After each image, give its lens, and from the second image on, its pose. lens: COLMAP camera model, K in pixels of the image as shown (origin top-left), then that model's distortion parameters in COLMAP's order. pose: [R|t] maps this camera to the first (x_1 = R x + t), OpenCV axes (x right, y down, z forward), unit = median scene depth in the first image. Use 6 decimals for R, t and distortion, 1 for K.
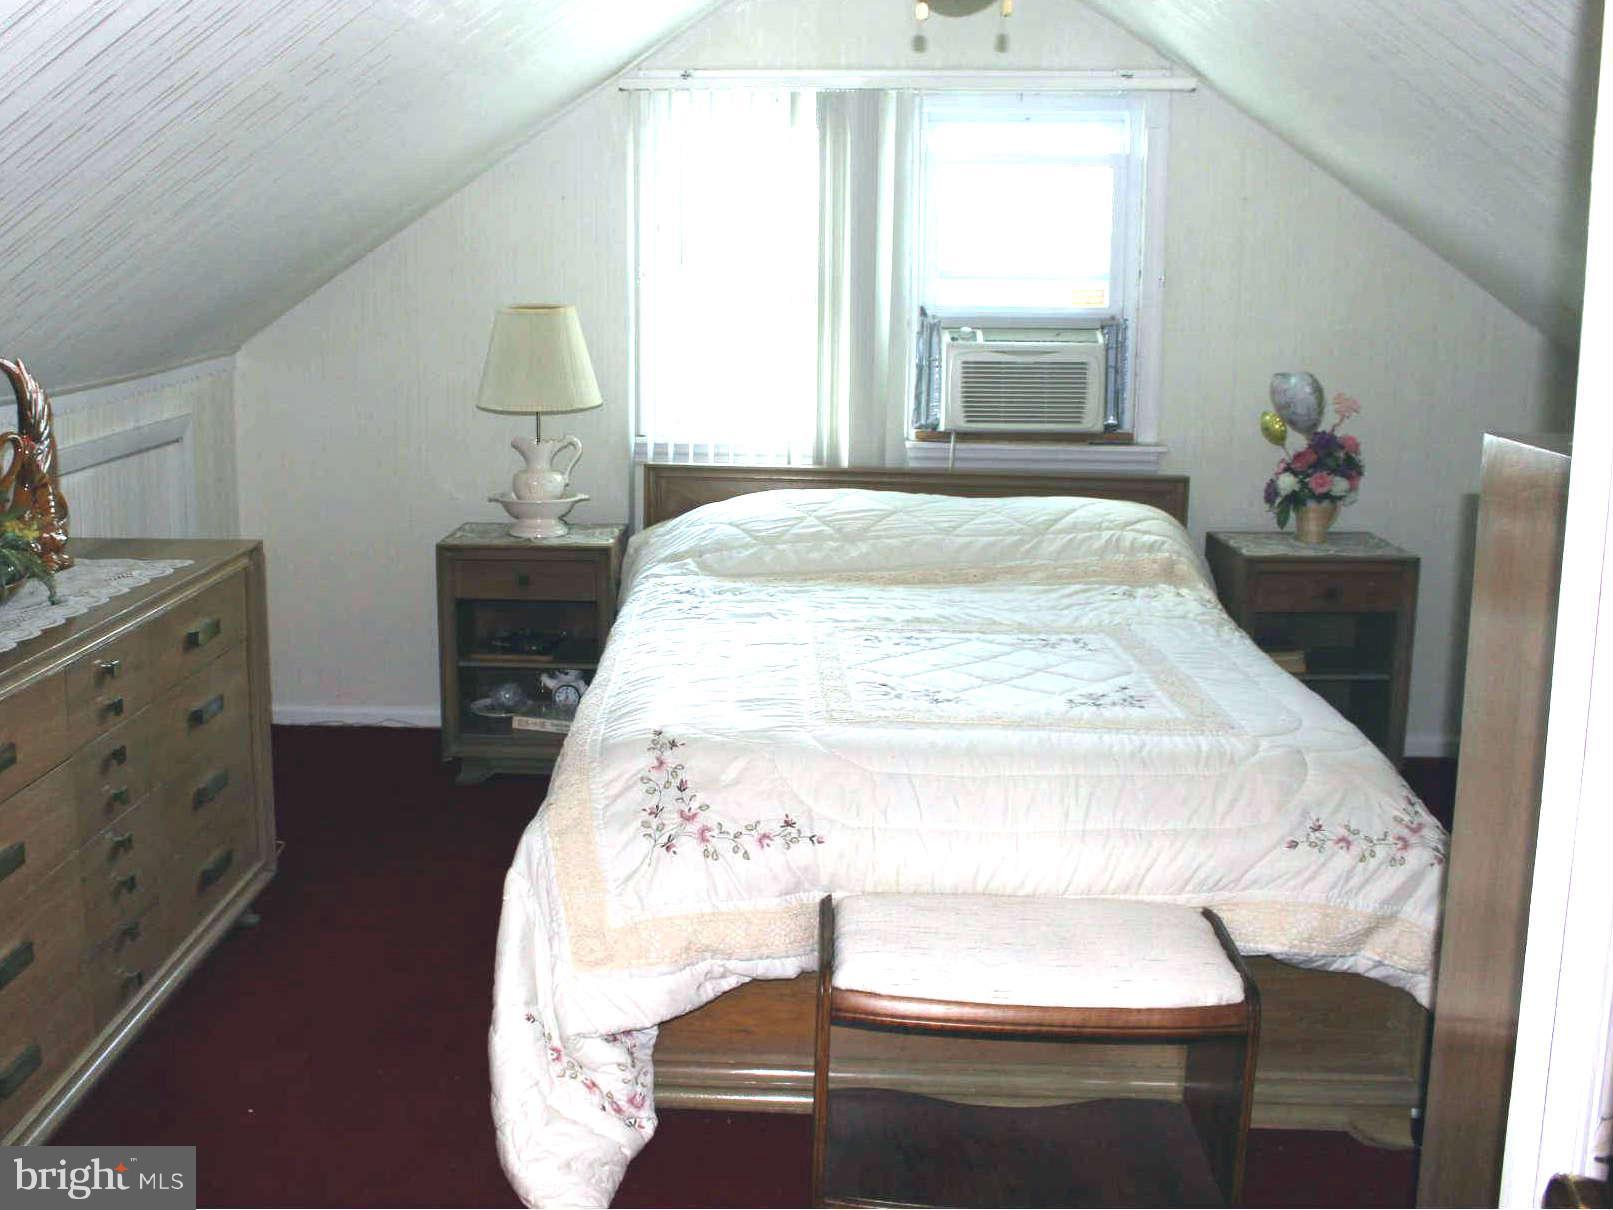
lens RADIAL K [[1540.4, 0, 806.2], [0, 1540.4, 565.6], [0, 0, 1]] dist [-0.170979, 0.195414]
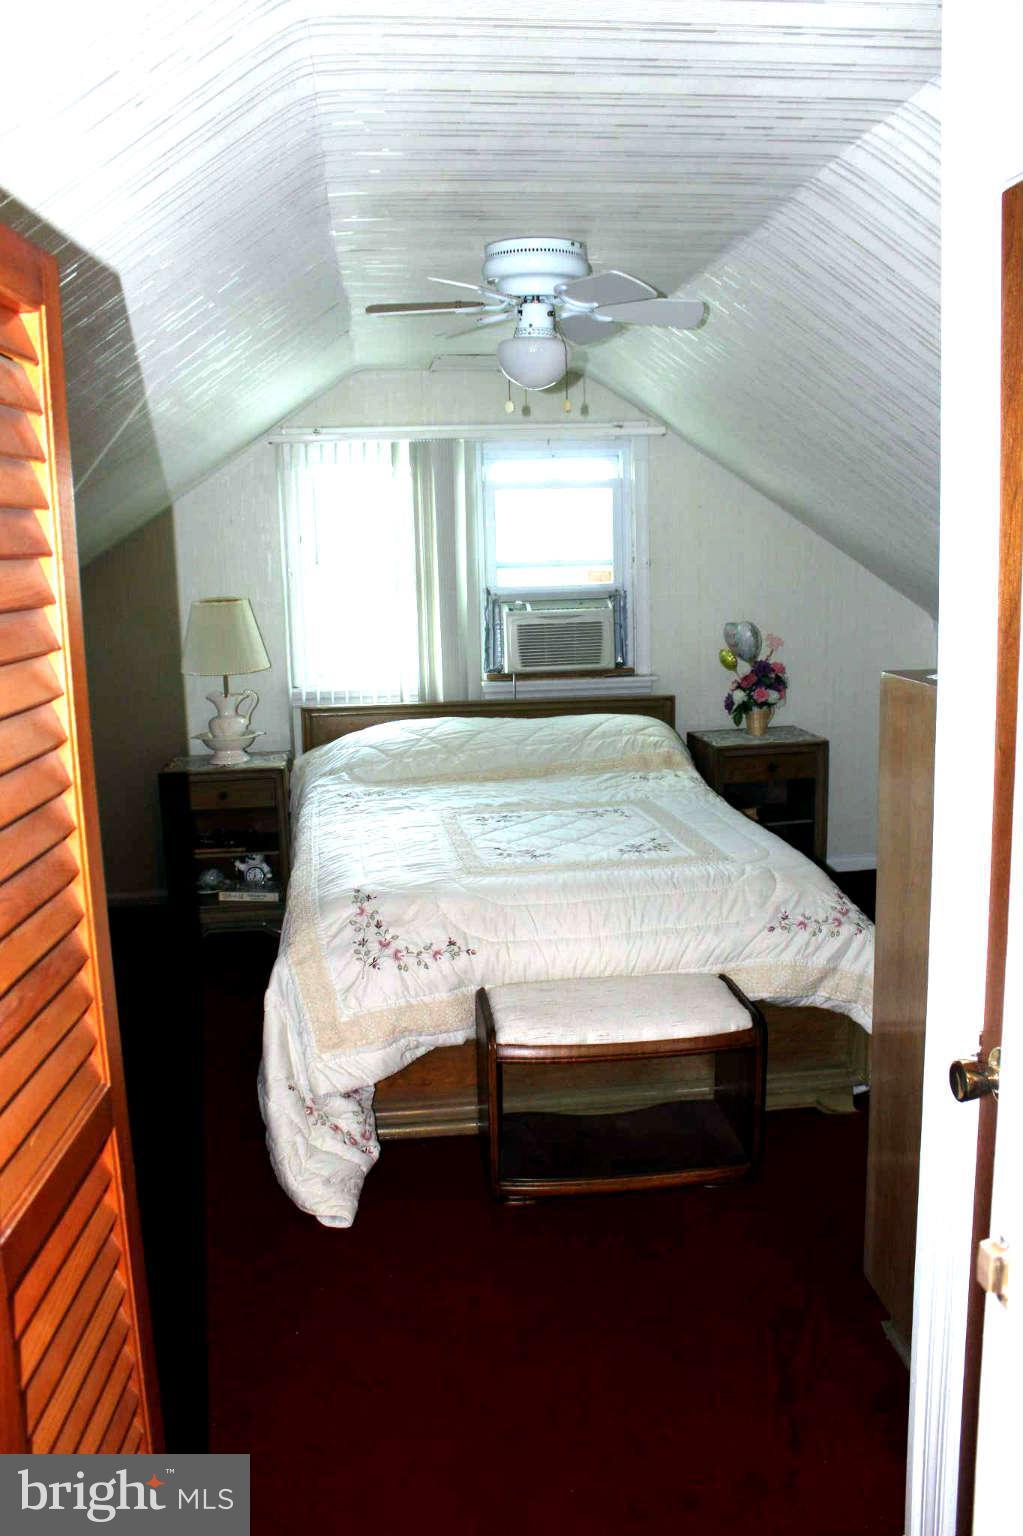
lens RADIAL K [[1293.7, 0, 511.5], [0, 1293.7, 768.0], [0, 0, 1]] dist [-0.187989, 0.151405]
pose [[0.982629, -0.063352, 0.174431, -0.138391], [0.062349, 0.997991, 0.011233, -0.012949], [-0.174793, -0.000162, 0.984605, -0.224236]]
